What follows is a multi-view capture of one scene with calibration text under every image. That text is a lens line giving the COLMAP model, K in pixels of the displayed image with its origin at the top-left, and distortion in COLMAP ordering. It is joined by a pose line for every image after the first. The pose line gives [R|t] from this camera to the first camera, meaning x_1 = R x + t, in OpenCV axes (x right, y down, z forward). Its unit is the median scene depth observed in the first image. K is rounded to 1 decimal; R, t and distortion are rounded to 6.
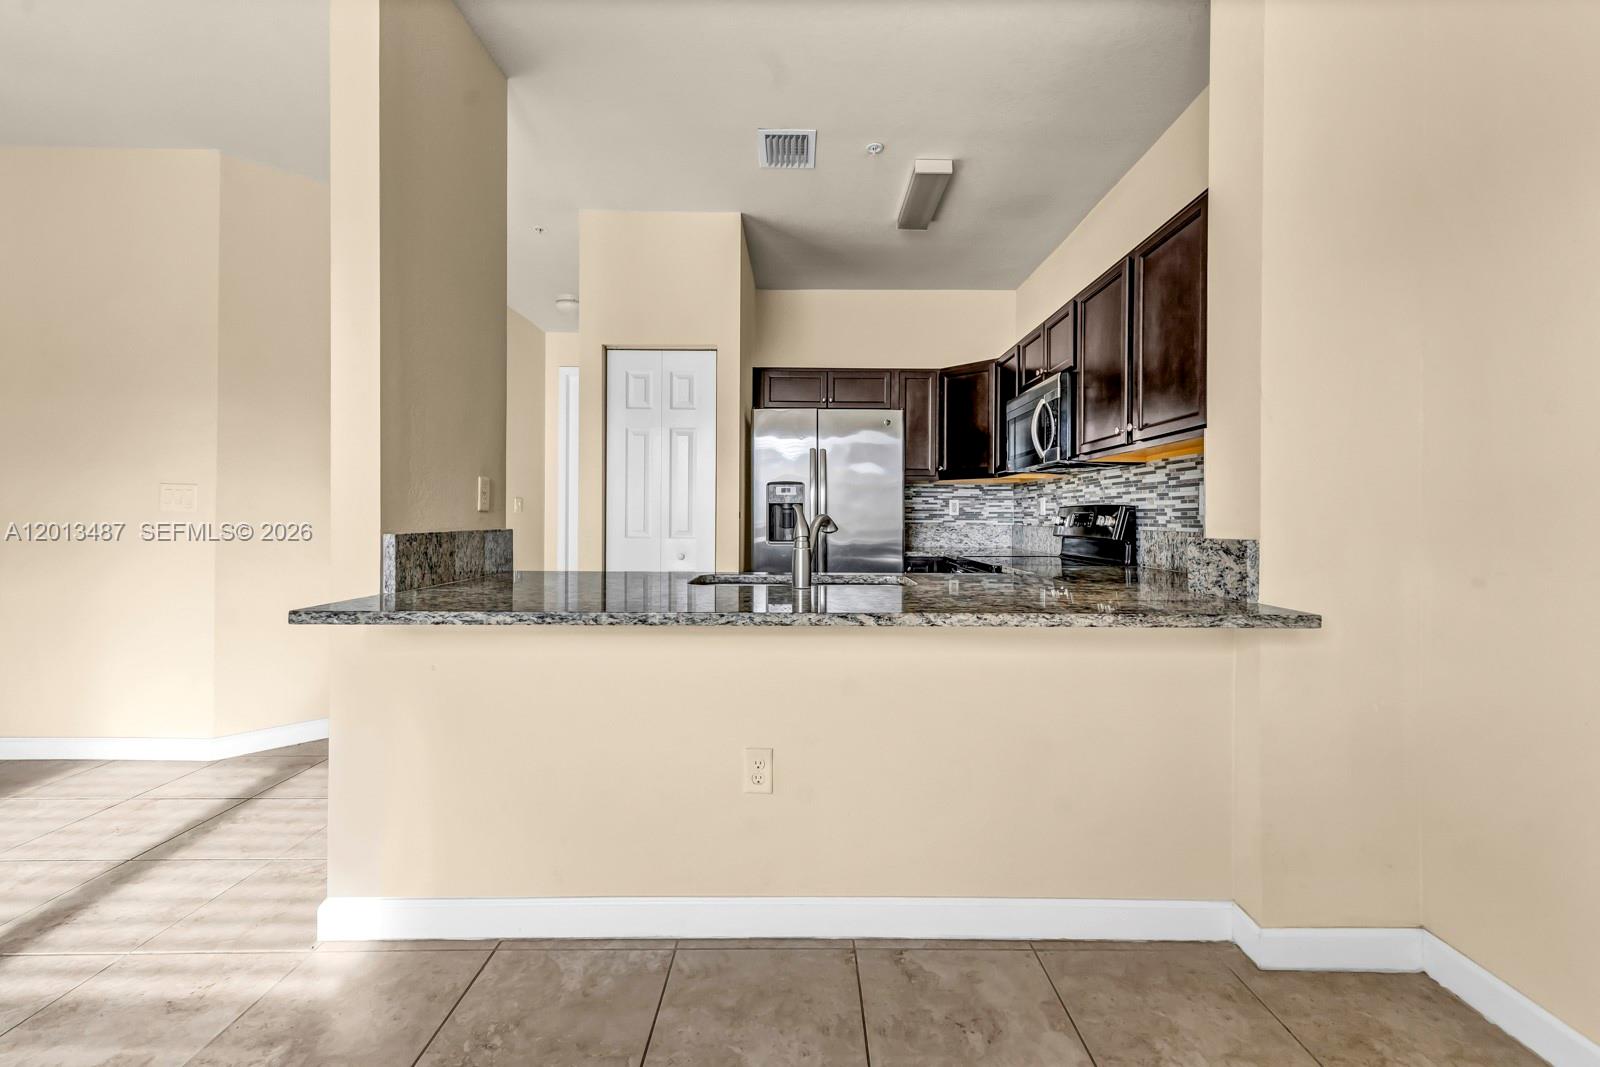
lens RADIAL K [[655.6, 0, 796.9], [0, 655.6, 519.0], [0, 0, 1]] dist [0.002531, 0.000191]
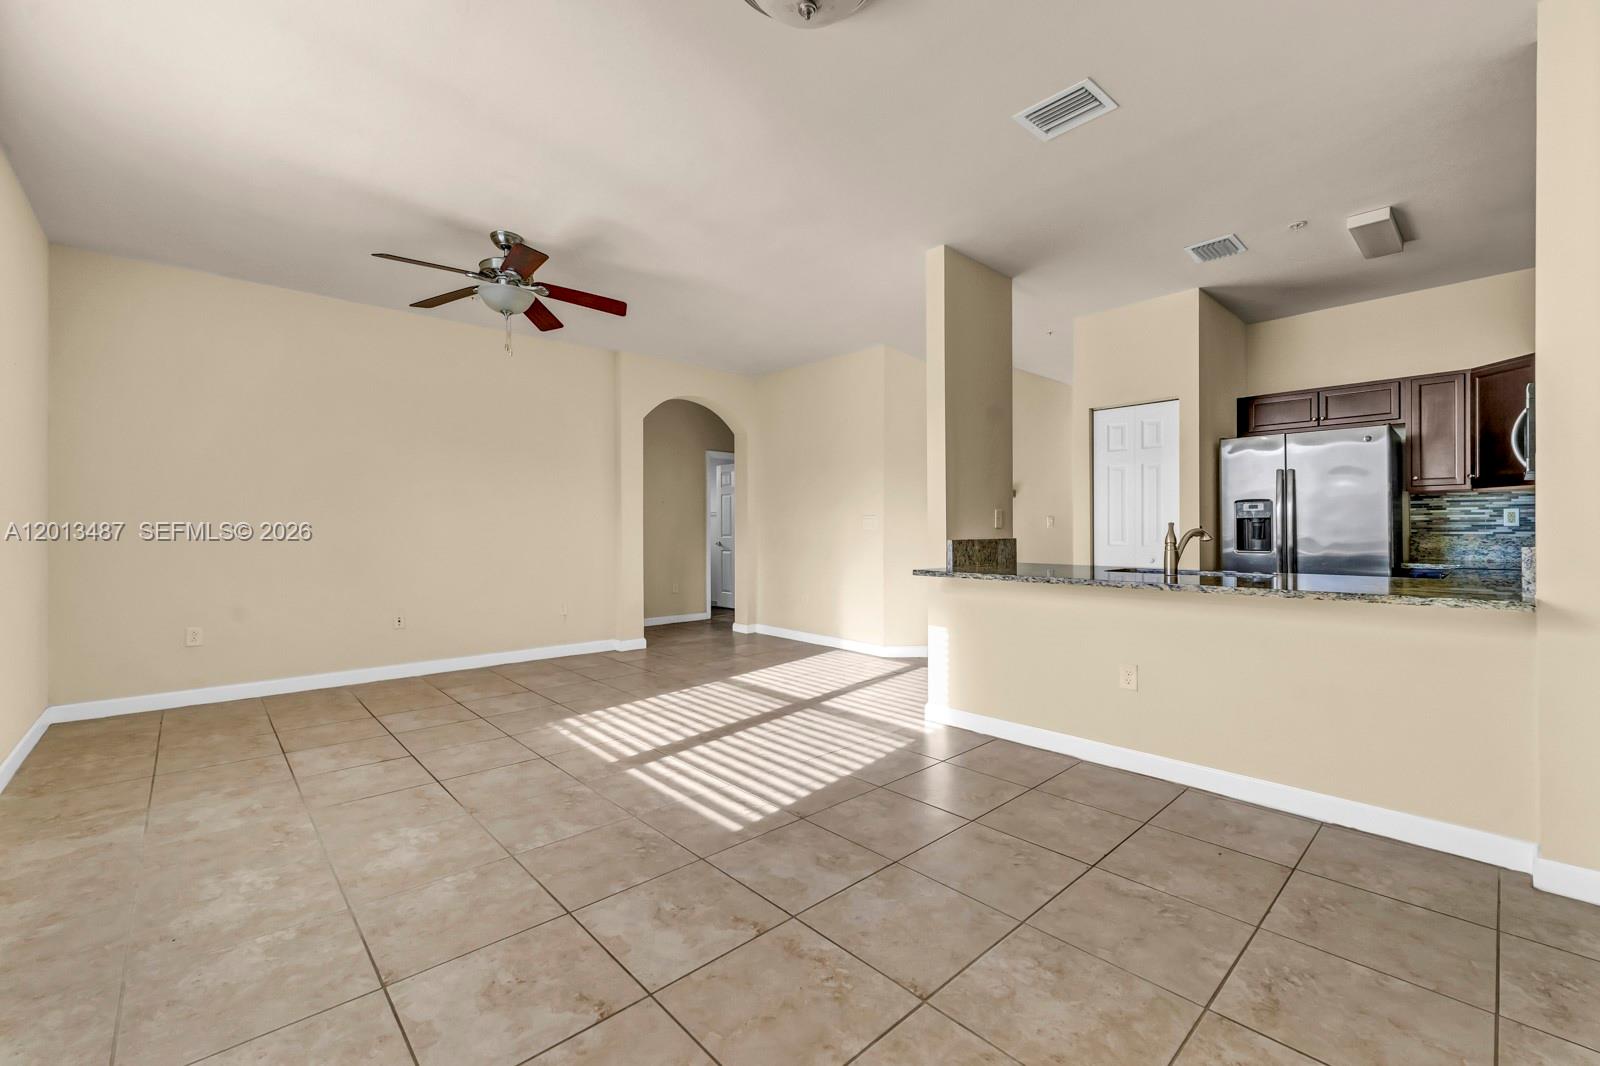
lens RADIAL K [[655.6, 0, 800.0], [0, 655.6, 533.0], [0, 0, 1]] dist [0.000925, -0.000040]
pose [[0.679267, -0.003576, -0.733882, 0.437145], [0.005066, 0.999987, -0.000183, -0.001498], [0.733873, -0.003594, 0.679277, -0.576753]]
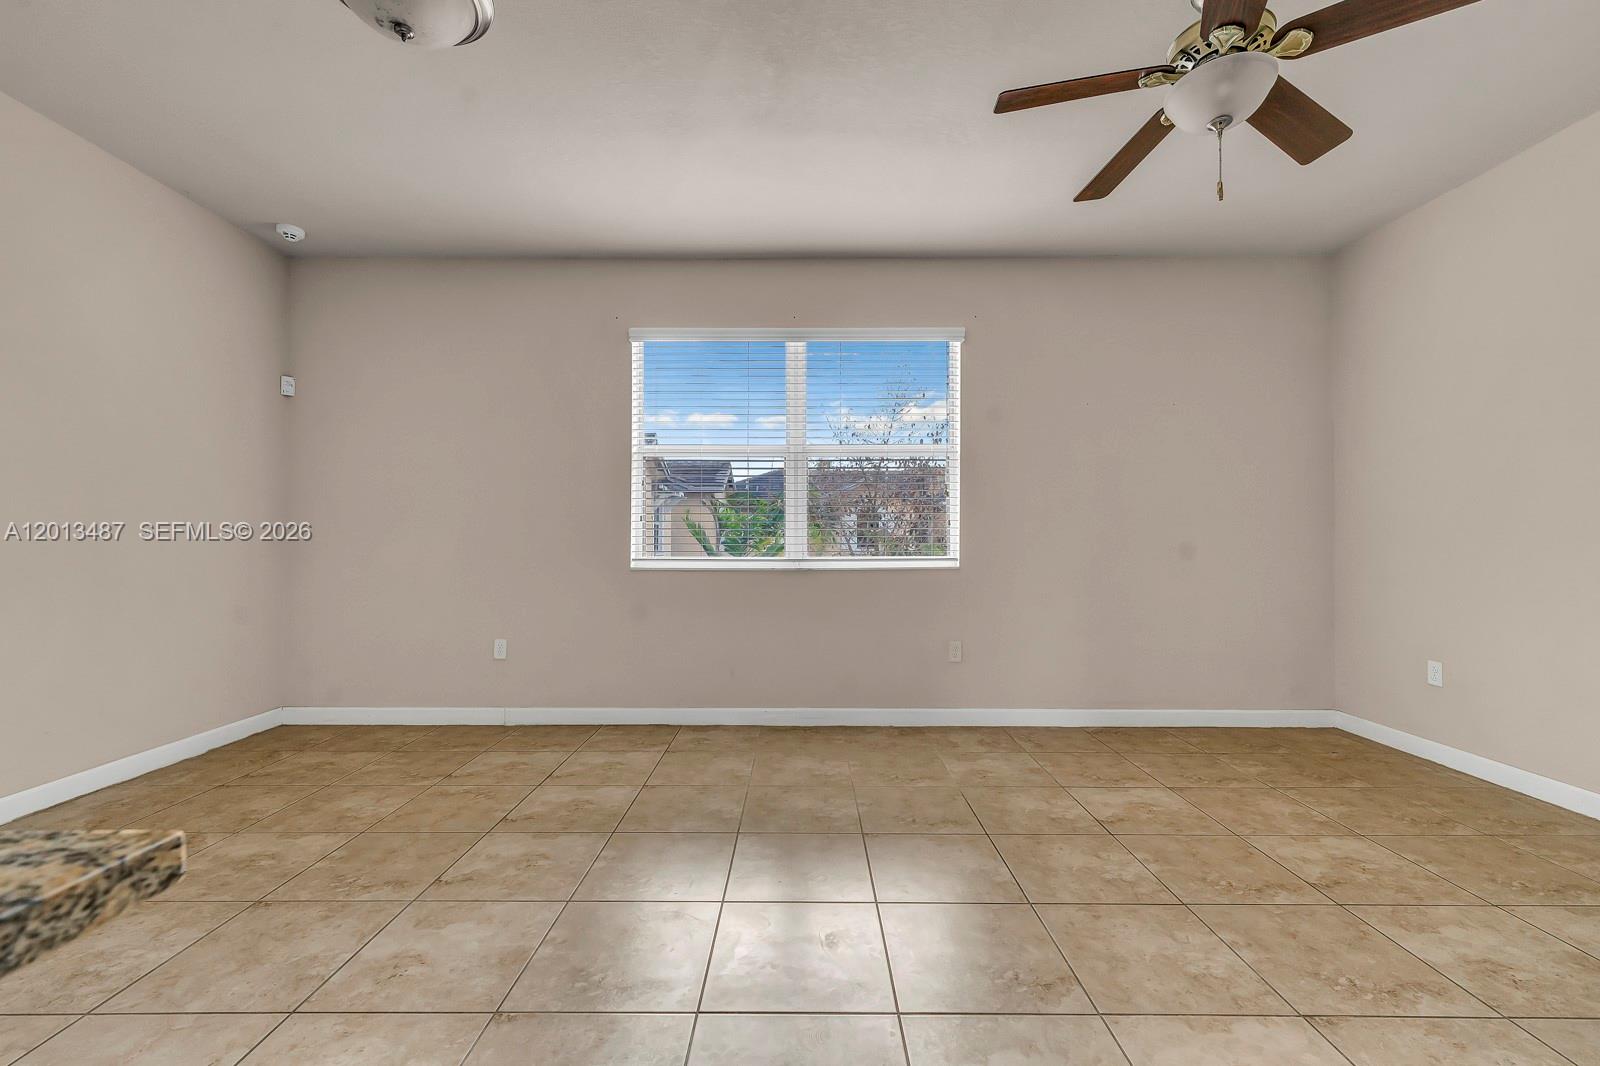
lens RADIAL K [[663.5, 0, 803.4], [0, 663.5, 530.2], [0, 0, 1]] dist [0.006728, 0.000173]
pose [[-0.999934, -0.010792, -0.003855, -0.544350], [-0.010736, 0.999841, -0.014255, 0.004267], [0.004008, -0.014213, -0.999891, 0.684145]]
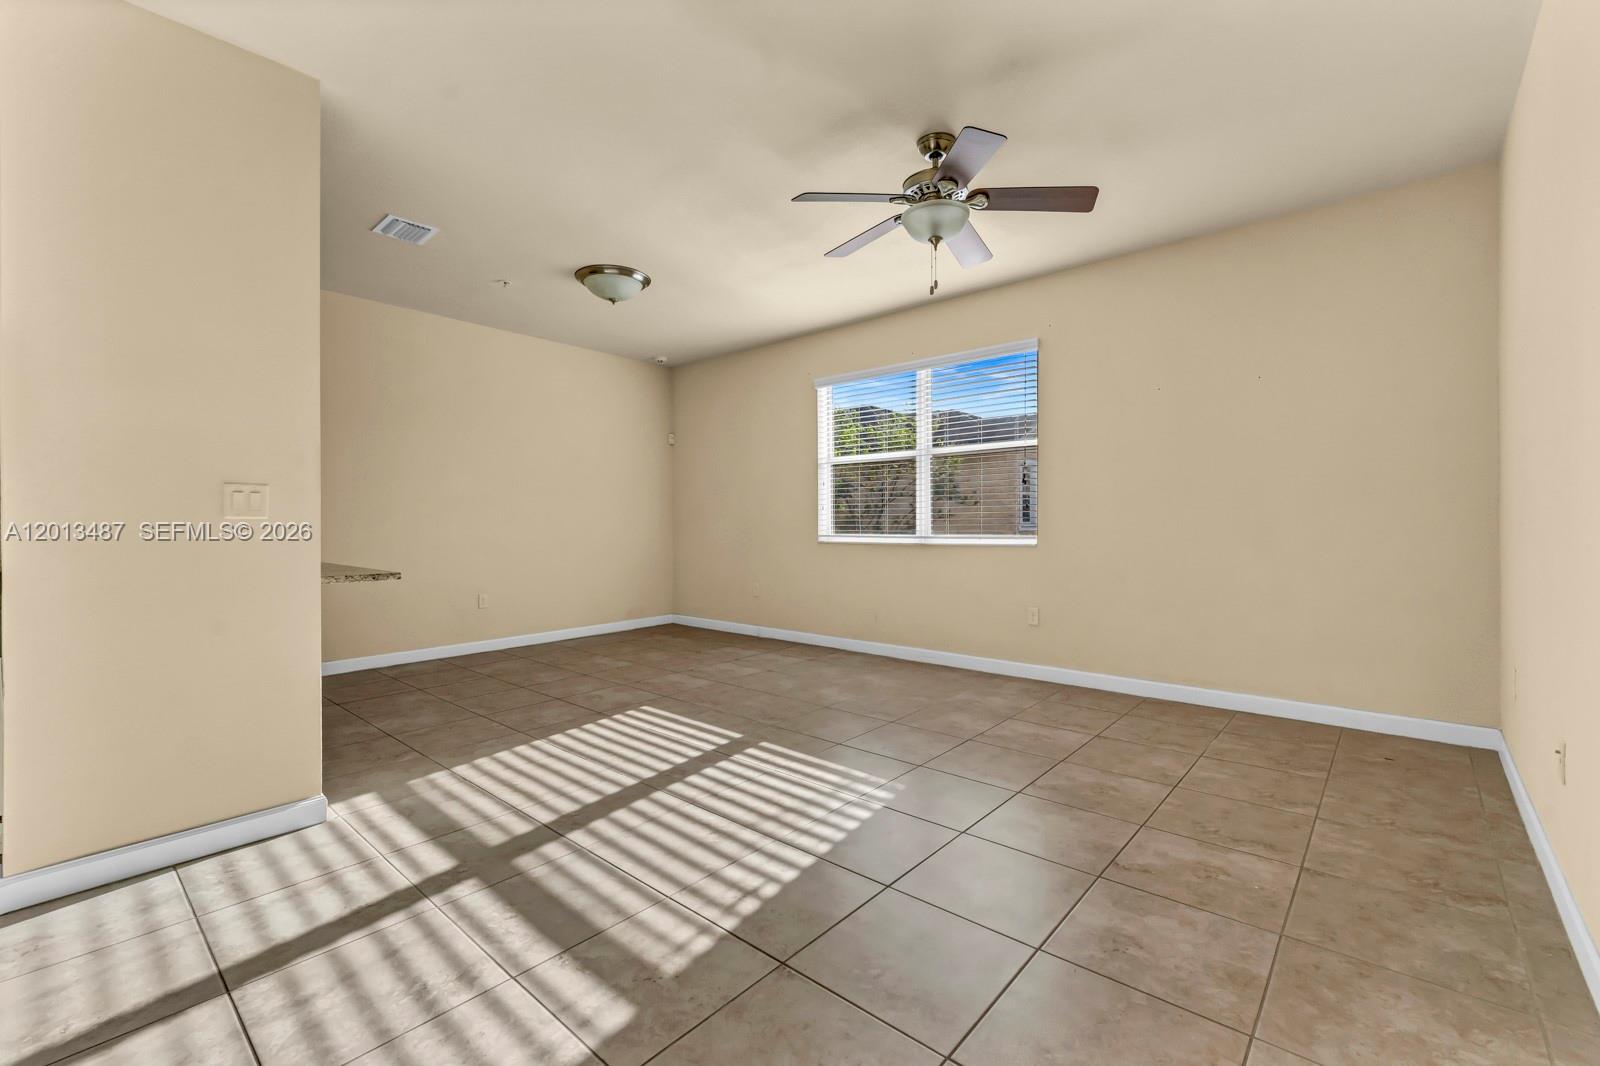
lens RADIAL K [[680.4, 0, 805.0], [0, 680.4, 520.7], [0, 0, 1]] dist [0.001942, -0.000122]
pose [[-0.751503, -0.002883, 0.659723, -1.619905], [0.002257, 0.999973, 0.006940, -0.010885], [-0.659726, 0.006705, -0.751477, 0.920782]]
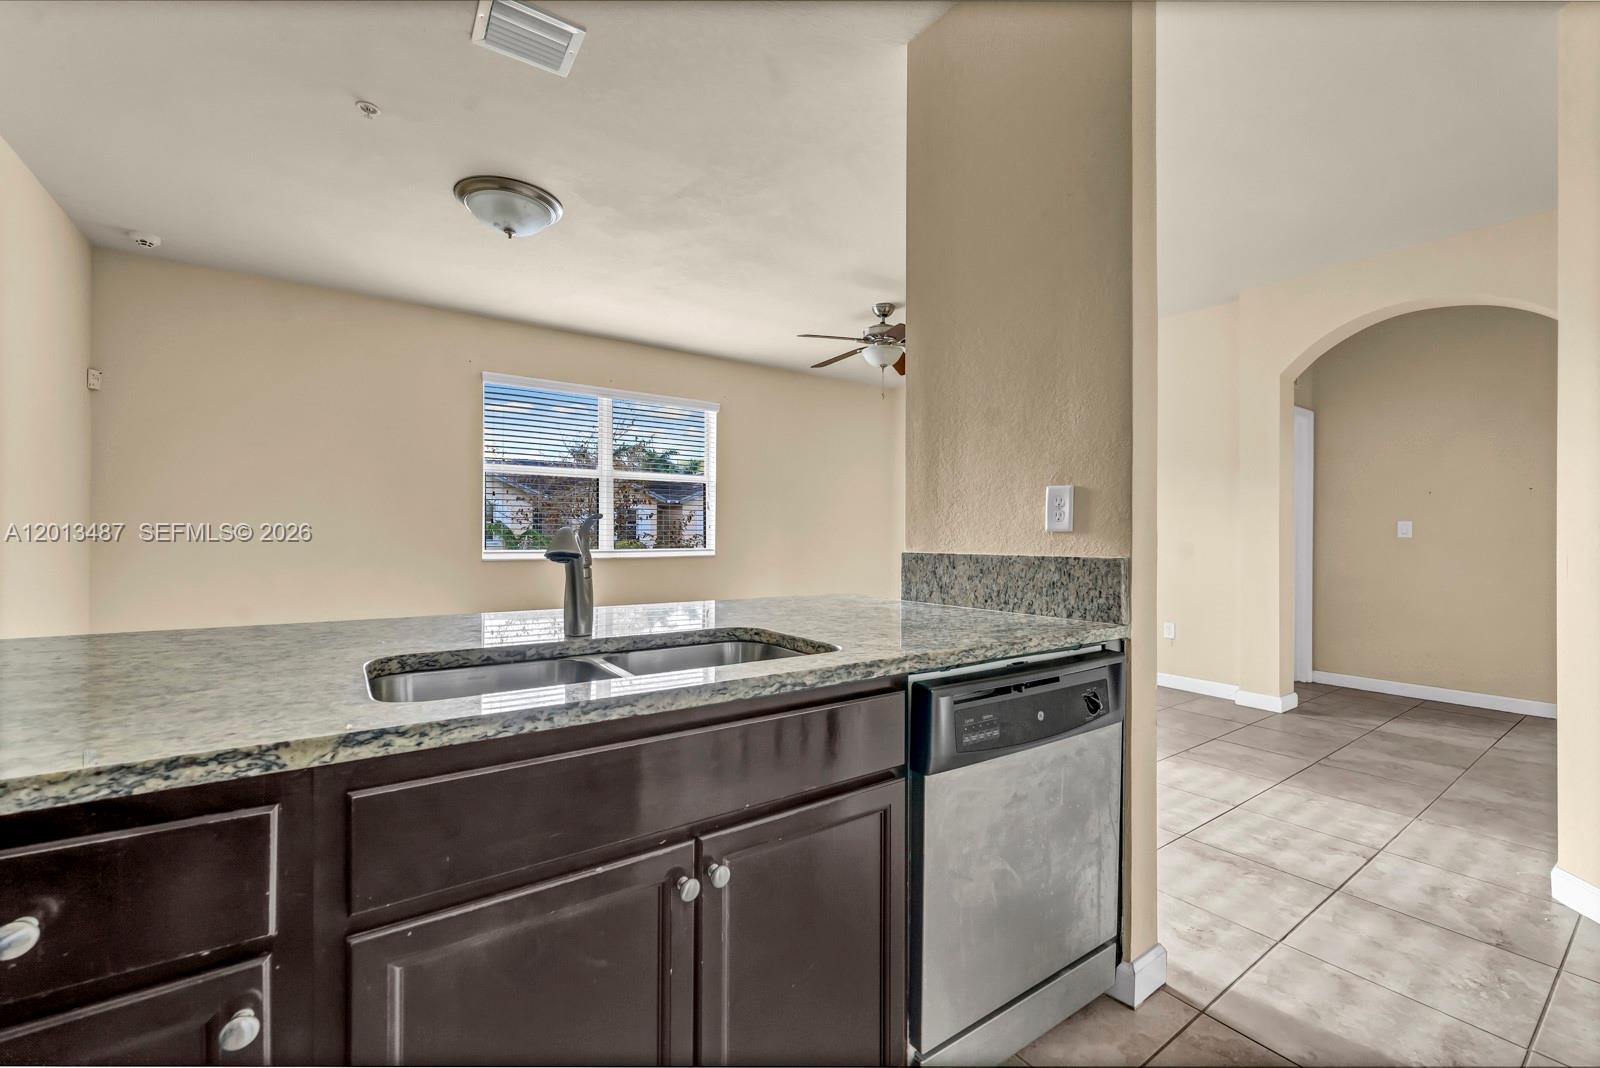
lens RADIAL K [[656.7, 0, 764.1], [0, 656.7, 532.6], [0, 0, 1]] dist [0.000780, 0.000069]
pose [[-0.842593, -0.015310, -0.538334, 0.134350], [-0.013878, 0.999881, -0.006714, -0.003163], [0.538373, 0.001814, -0.842705, 1.204062]]
